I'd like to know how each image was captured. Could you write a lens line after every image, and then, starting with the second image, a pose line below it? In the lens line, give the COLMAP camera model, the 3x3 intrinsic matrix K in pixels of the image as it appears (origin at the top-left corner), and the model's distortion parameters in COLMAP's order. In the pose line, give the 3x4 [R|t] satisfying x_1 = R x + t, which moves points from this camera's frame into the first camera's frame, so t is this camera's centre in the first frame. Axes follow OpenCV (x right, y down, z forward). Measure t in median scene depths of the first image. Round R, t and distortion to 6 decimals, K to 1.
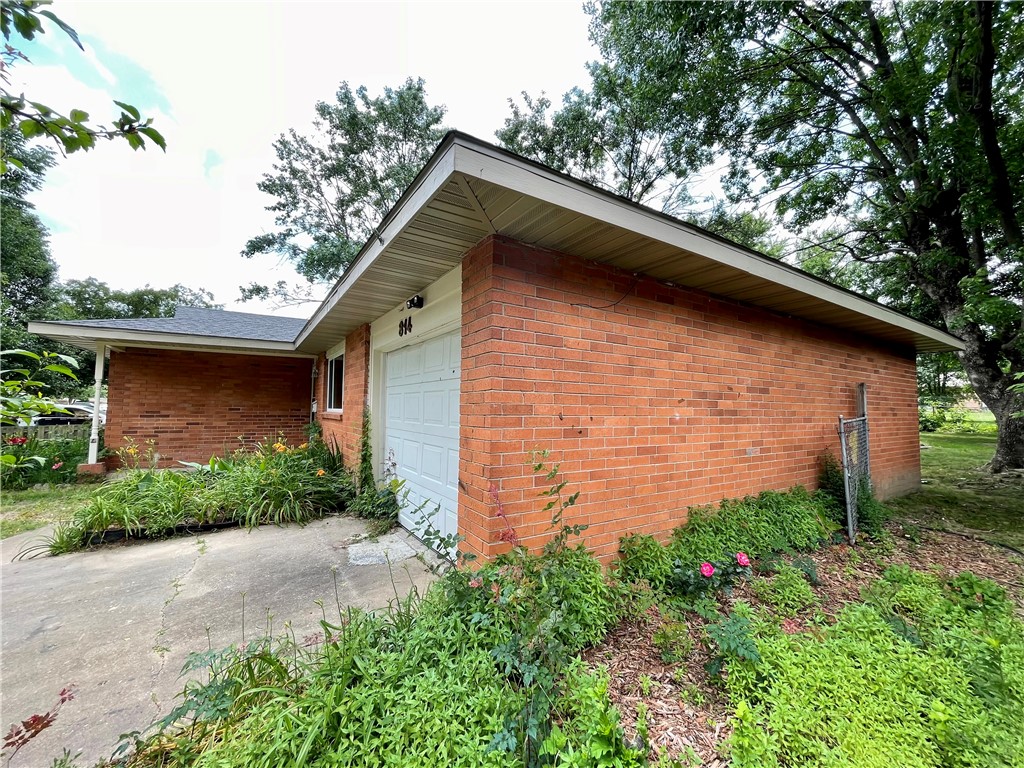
lens RADIAL K [[417.3, 0, 512.0], [0, 417.3, 384.0], [0, 0, 1]] dist [0.001221, -0.000020]
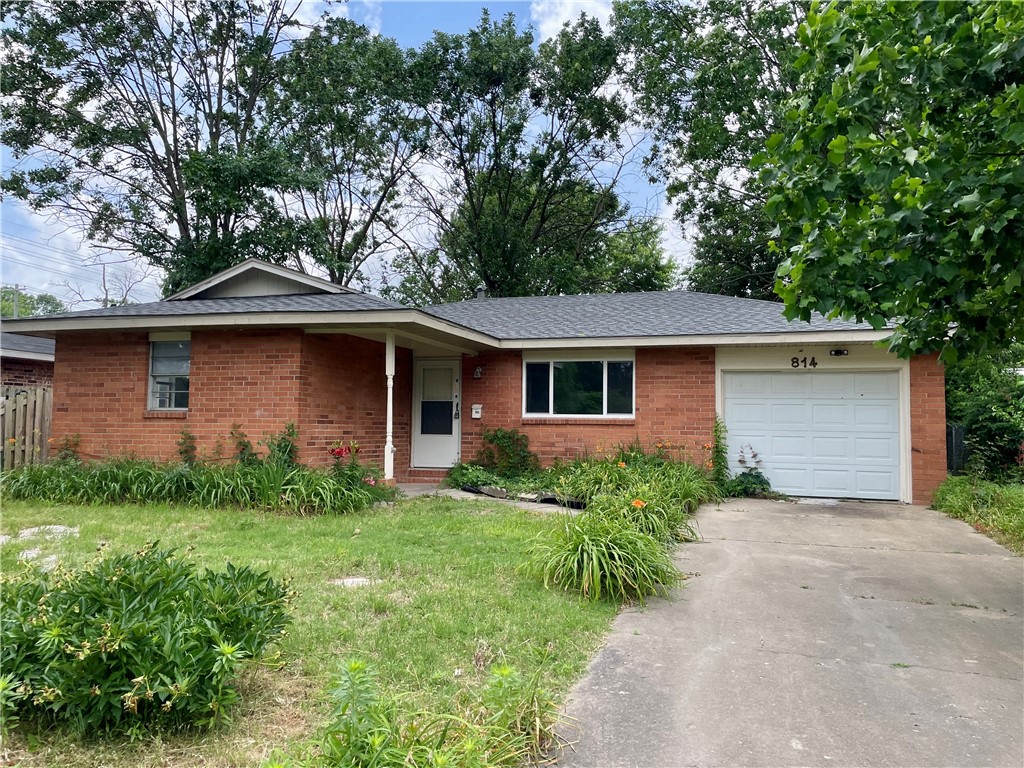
lens RADIAL K [[773.2, 0, 517.0], [0, 773.2, 381.3], [0, 0, 1]] dist [0.111727, -0.146634]
pose [[0.760975, 0.040210, 0.647534, -1.391579], [-0.046576, 0.998888, -0.007292, -0.000390], [-0.647107, -0.024611, 0.762002, -0.249641]]
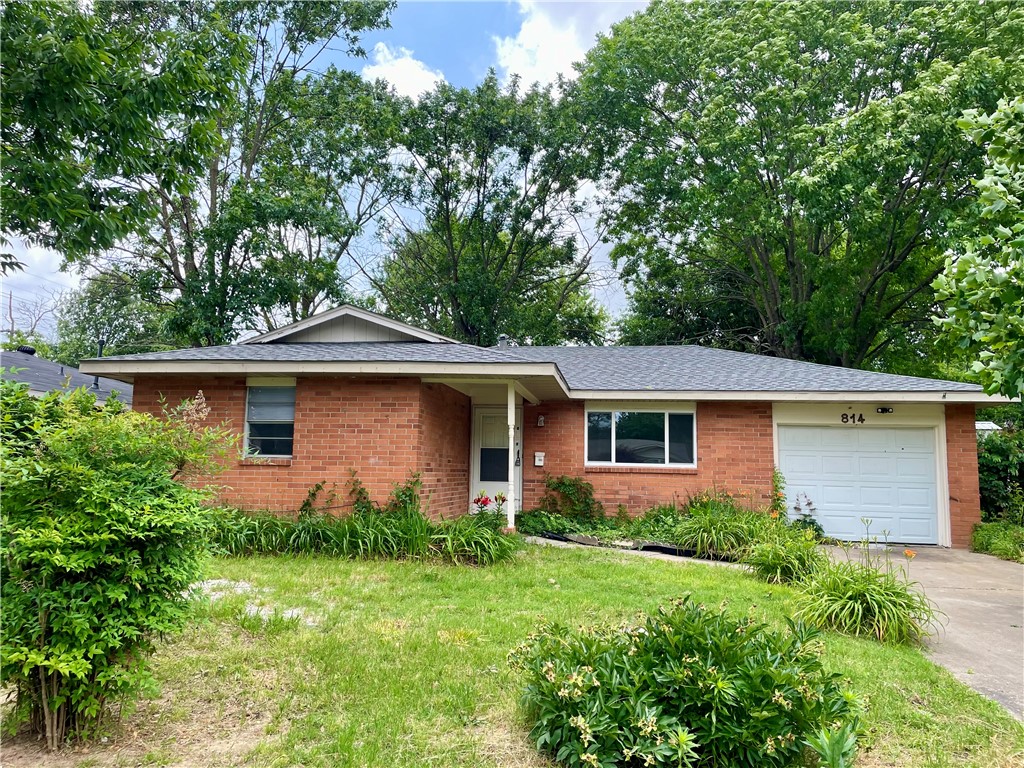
lens RADIAL K [[773.2, 0, 517.0], [0, 773.2, 381.3], [0, 0, 1]] dist [0.111727, -0.146634]
pose [[0.640498, 0.091518, 0.762487, -1.698155], [-0.060424, 0.995801, -0.068765, 0.005110], [-0.765579, -0.002029, 0.643339, -0.006109]]
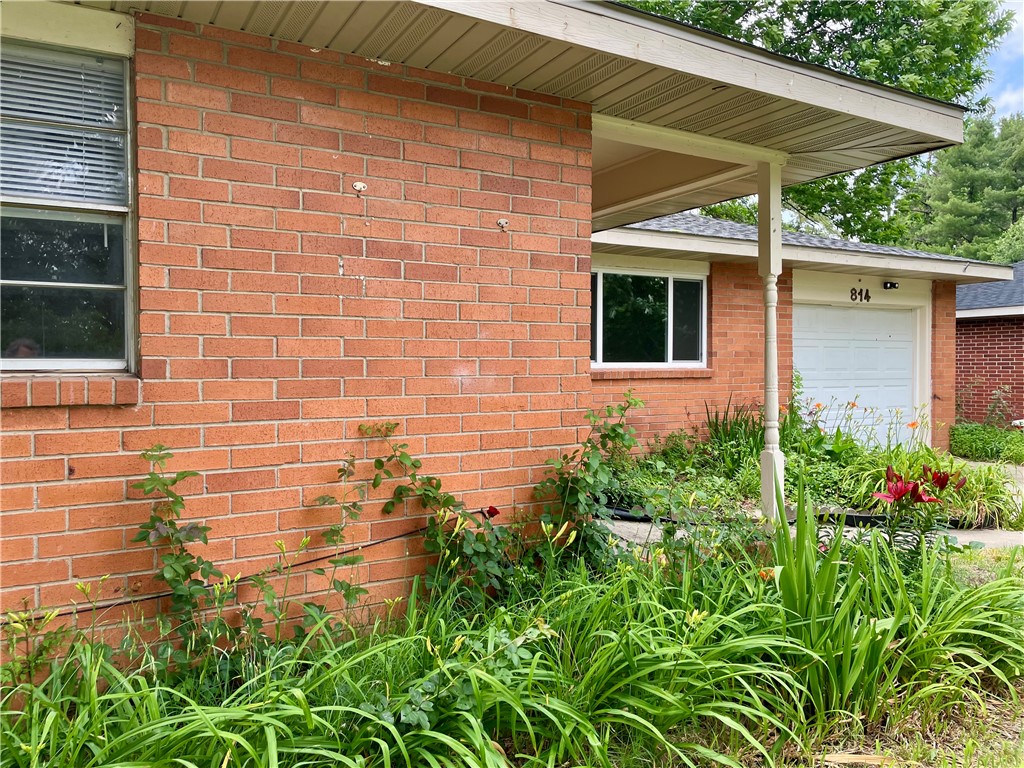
lens RADIAL K [[773.2, 0, 517.0], [0, 773.2, 381.3], [0, 0, 1]] dist [0.111727, -0.146634]
pose [[0.035726, -0.028337, 0.998960, -1.253799], [-0.058015, 0.997853, 0.030381, 0.049464], [-0.997676, -0.059040, 0.034005, 0.914860]]
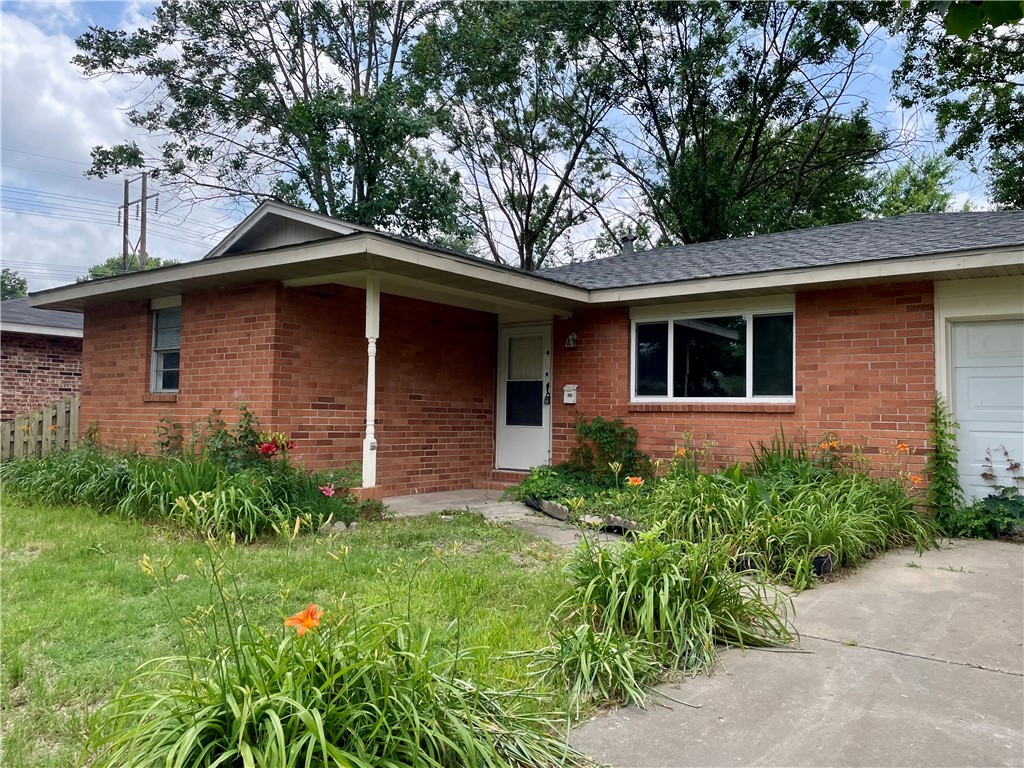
lens RADIAL K [[773.2, 0, 517.0], [0, 773.2, 381.3], [0, 0, 1]] dist [0.111727, -0.146634]
pose [[0.940389, 0.024607, 0.339210, -0.904938], [-0.031141, 0.999419, 0.013833, 0.020227], [-0.338672, -0.023572, 0.940609, -0.046545]]
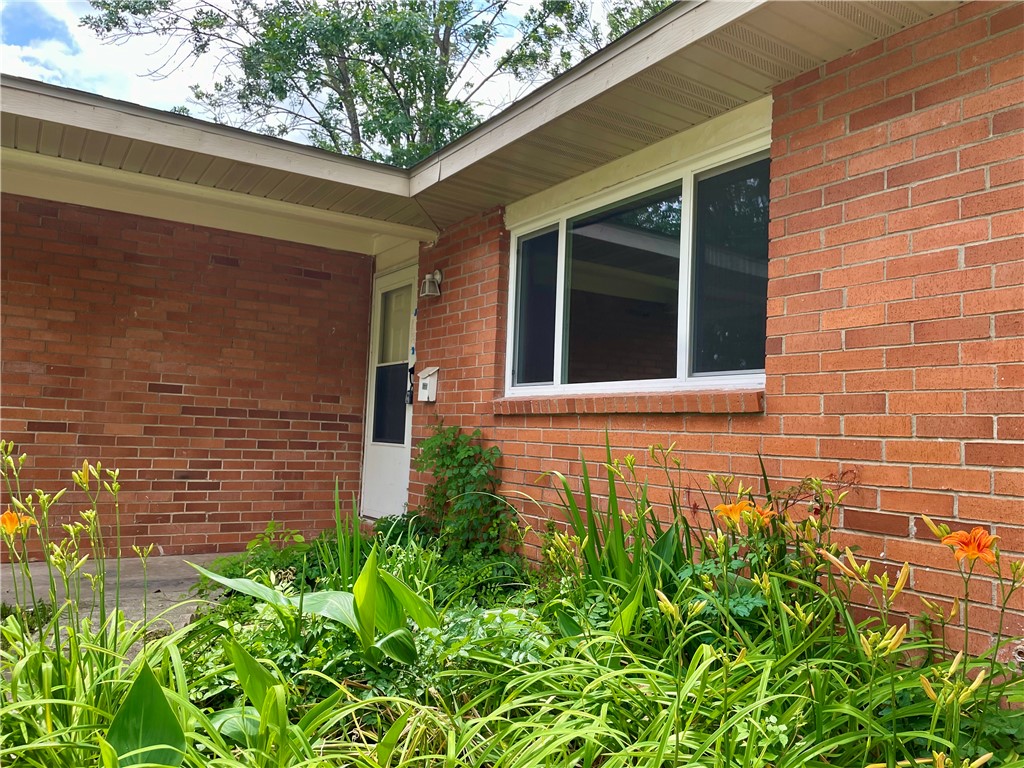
lens RADIAL K [[773.2, 0, 517.0], [0, 773.2, 381.3], [0, 0, 1]] dist [0.111727, -0.146634]
pose [[0.999477, 0.031647, 0.006638, -0.392614], [-0.031590, 0.999465, -0.008526, 0.052072], [-0.006905, 0.008312, 0.999942, 0.374354]]
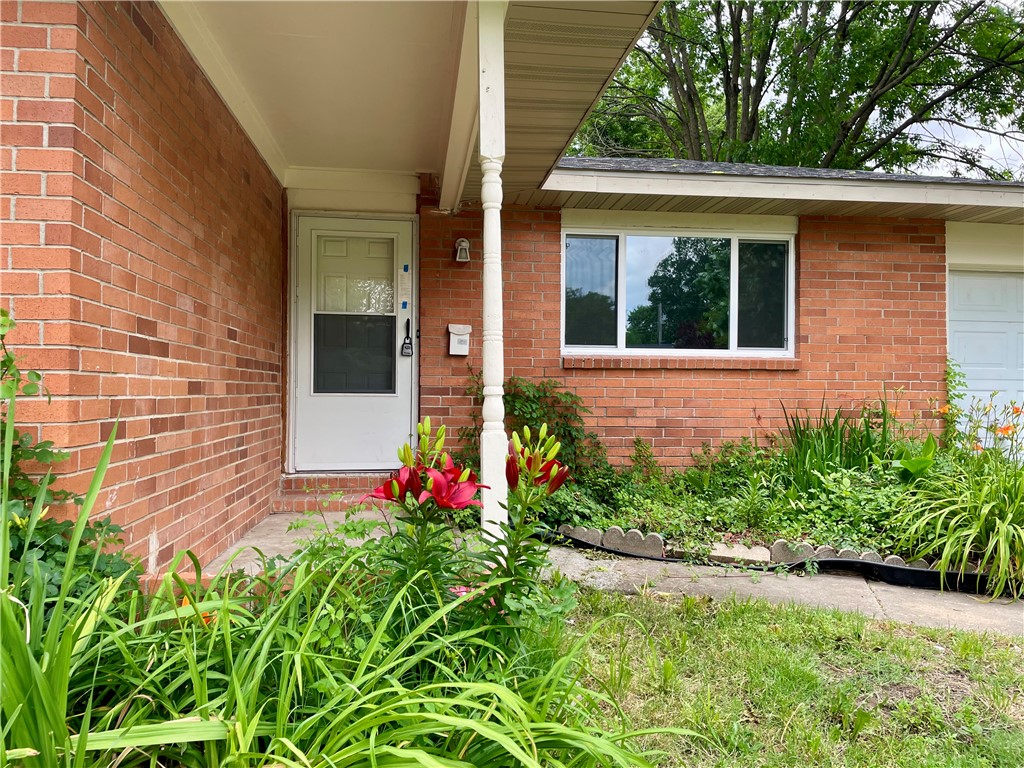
lens RADIAL K [[773.2, 0, 517.0], [0, 773.2, 381.3], [0, 0, 1]] dist [0.111727, -0.146634]
pose [[0.422876, 0.005498, 0.906171, -1.044073], [-0.059863, 0.997967, 0.021880, 0.069726], [-0.904208, -0.063499, 0.422345, 0.637771]]
